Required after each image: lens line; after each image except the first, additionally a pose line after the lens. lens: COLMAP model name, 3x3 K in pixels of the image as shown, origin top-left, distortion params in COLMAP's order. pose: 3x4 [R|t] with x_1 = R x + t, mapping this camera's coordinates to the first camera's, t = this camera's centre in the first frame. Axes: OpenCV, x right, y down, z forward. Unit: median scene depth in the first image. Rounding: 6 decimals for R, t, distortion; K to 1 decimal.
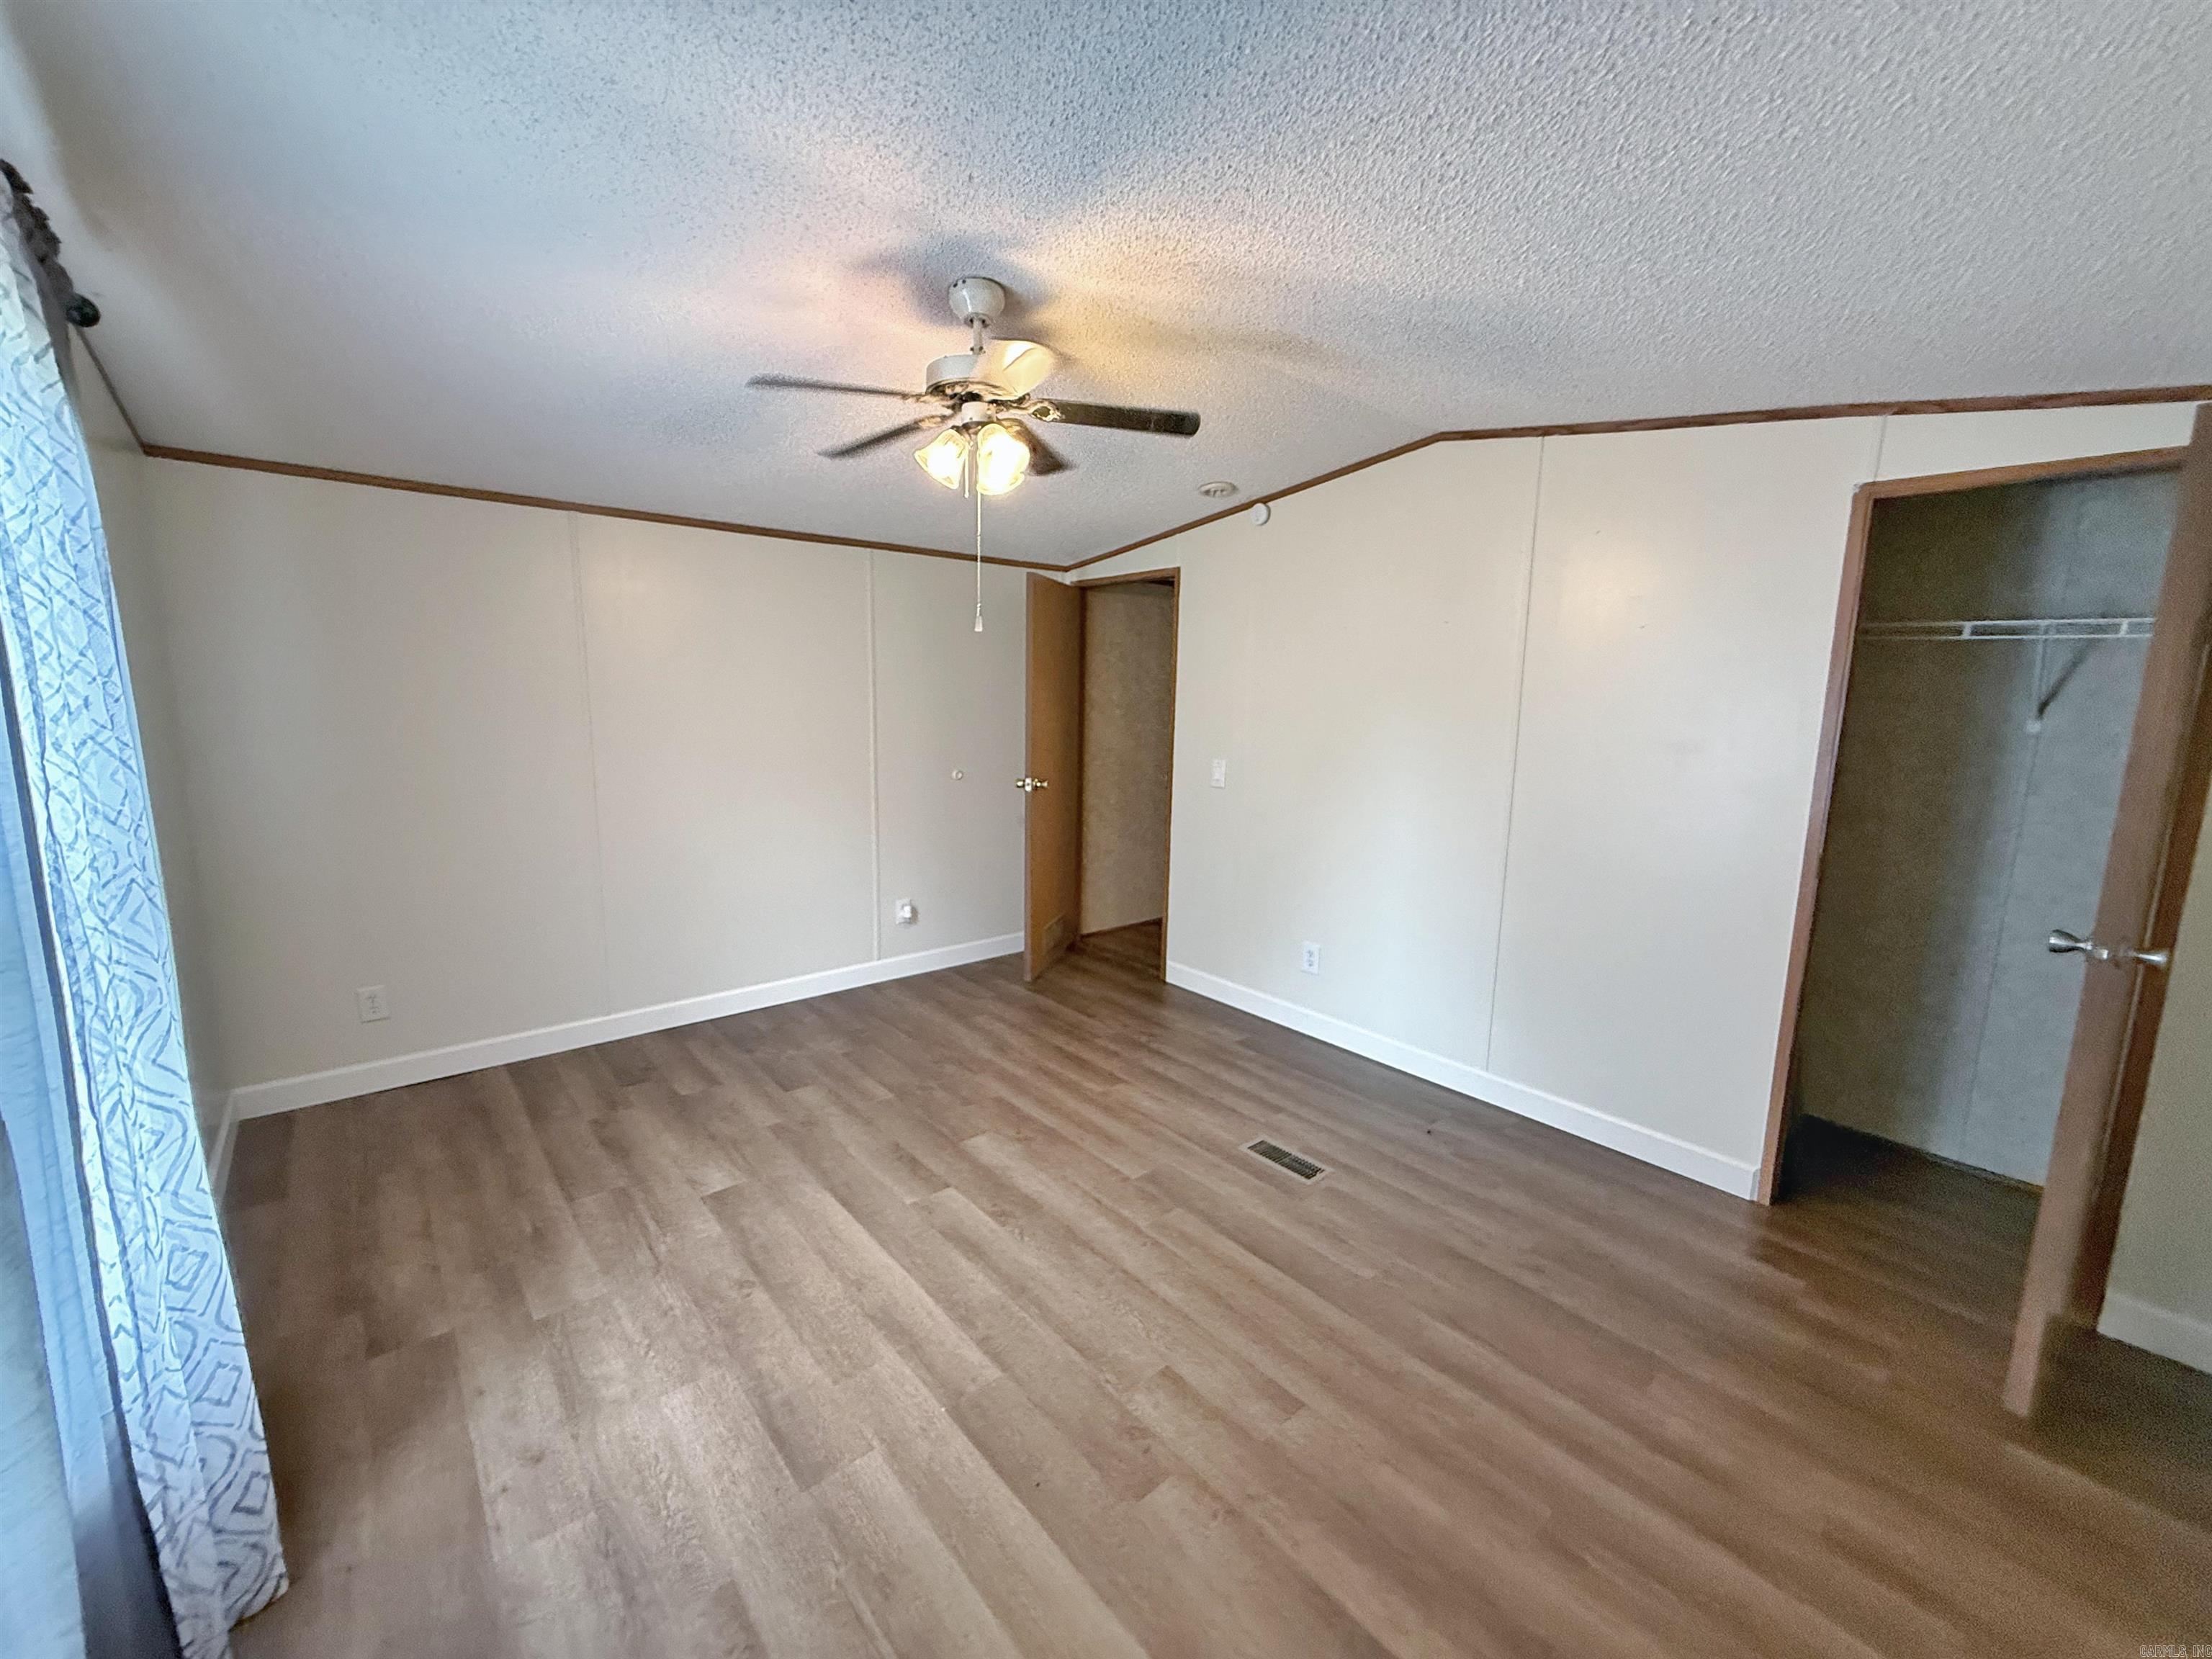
lens RADIAL K [[881.6, 0, 1107.3], [0, 881.6, 822.0], [0, 0, 1]] dist [-0.000160, 0.000230]
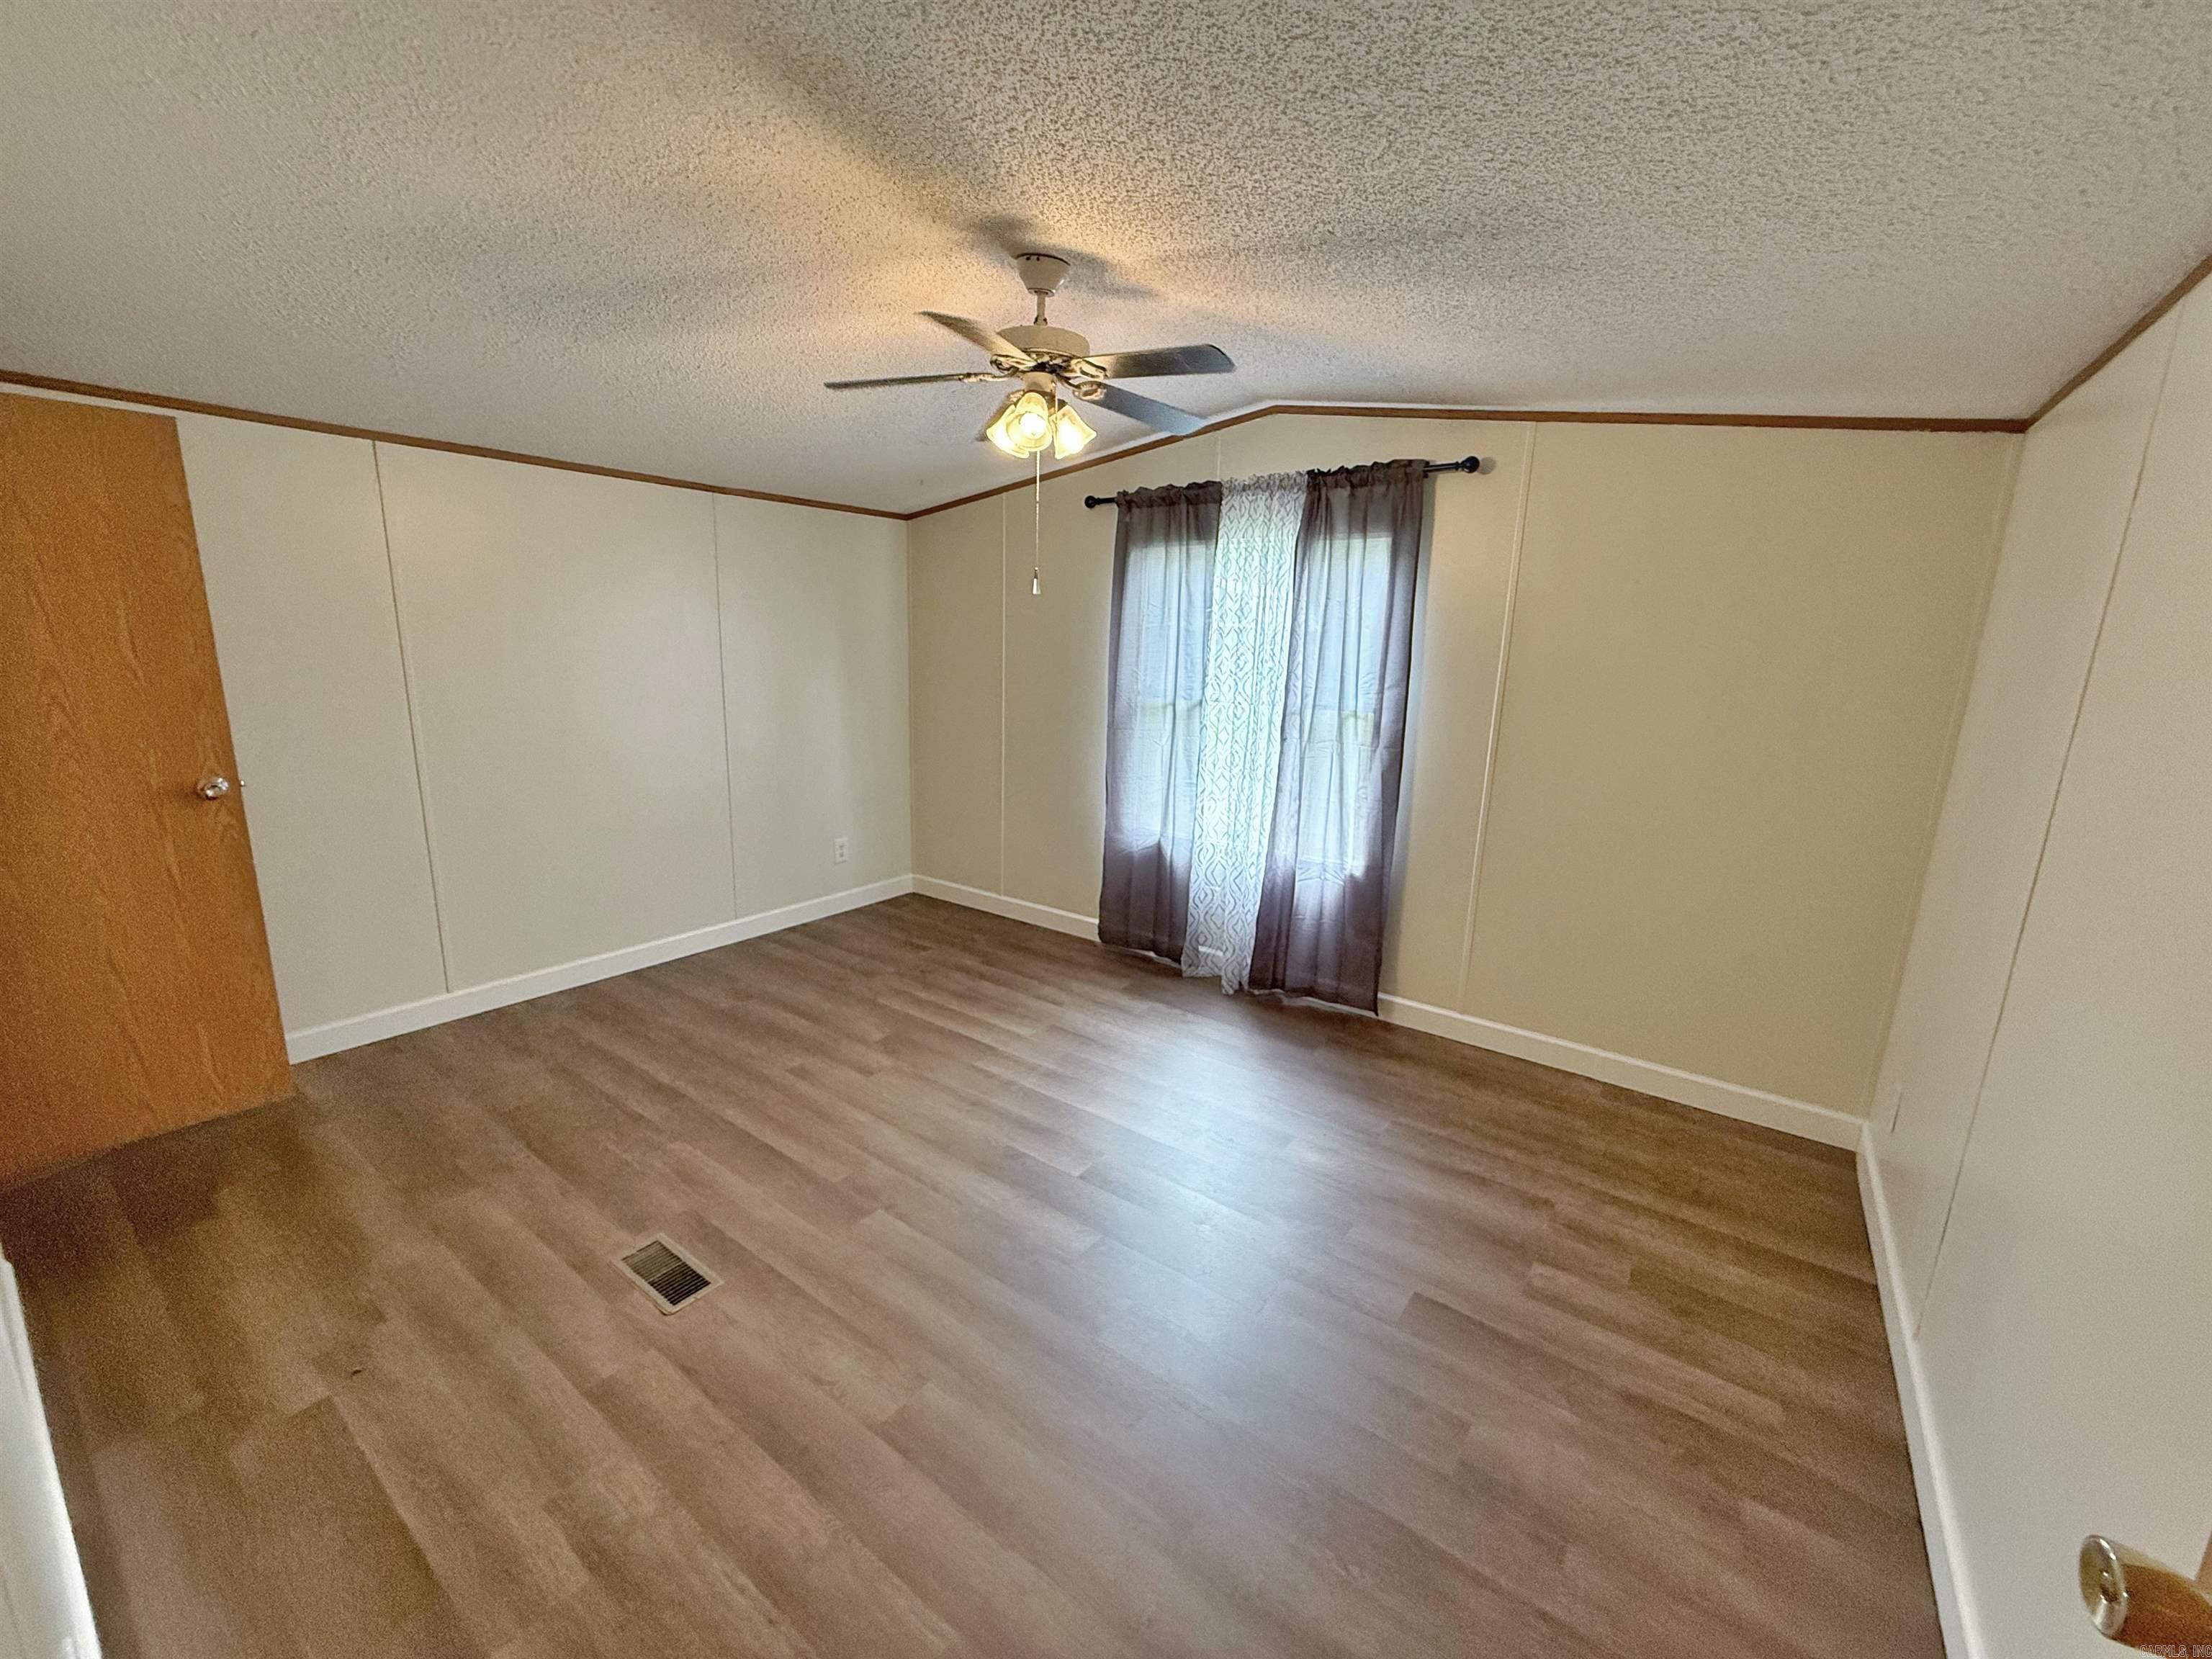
lens RADIAL K [[881.6, 0, 1105.2], [0, 881.6, 827.6], [0, 0, 1]] dist [-0.000160, 0.000230]
pose [[-0.973979, -0.000021, -0.226639, 0.011009], [-0.081126, 0.933771, 0.348554, -0.303932], [0.211622, 0.357870, -0.909475, 1.917334]]
